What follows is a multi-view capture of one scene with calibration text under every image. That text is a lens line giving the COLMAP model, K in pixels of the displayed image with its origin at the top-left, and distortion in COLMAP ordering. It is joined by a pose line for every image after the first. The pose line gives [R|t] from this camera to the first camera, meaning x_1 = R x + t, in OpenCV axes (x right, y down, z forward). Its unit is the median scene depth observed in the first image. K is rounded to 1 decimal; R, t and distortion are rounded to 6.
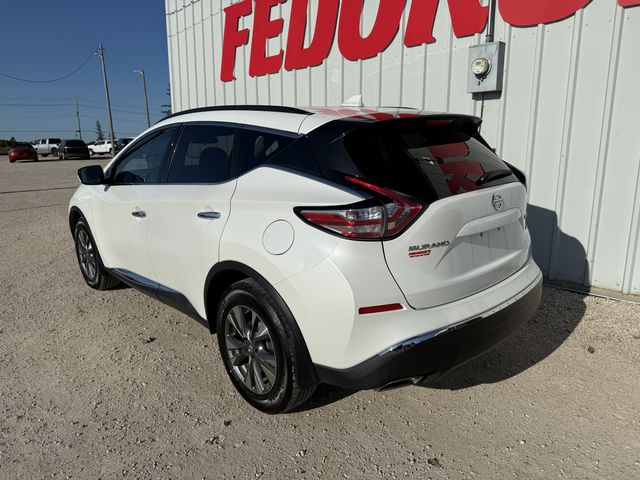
lens RADIAL K [[448.7, 0, 320.7], [0, 448.7, 243.1], [0, 0, 1]] dist [0.014353, -0.011503]
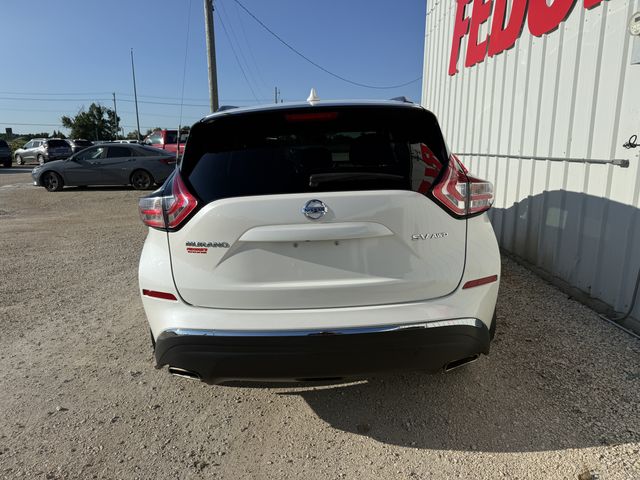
lens RADIAL K [[448.7, 0, 318.2], [0, 448.7, 236.4], [0, 0, 1]] dist [0.014353, -0.011503]
pose [[0.729794, 0.141562, -0.668850, 1.049106], [-0.144891, 0.988130, 0.051044, -0.094467], [0.668137, 0.059658, 0.741643, 0.427607]]
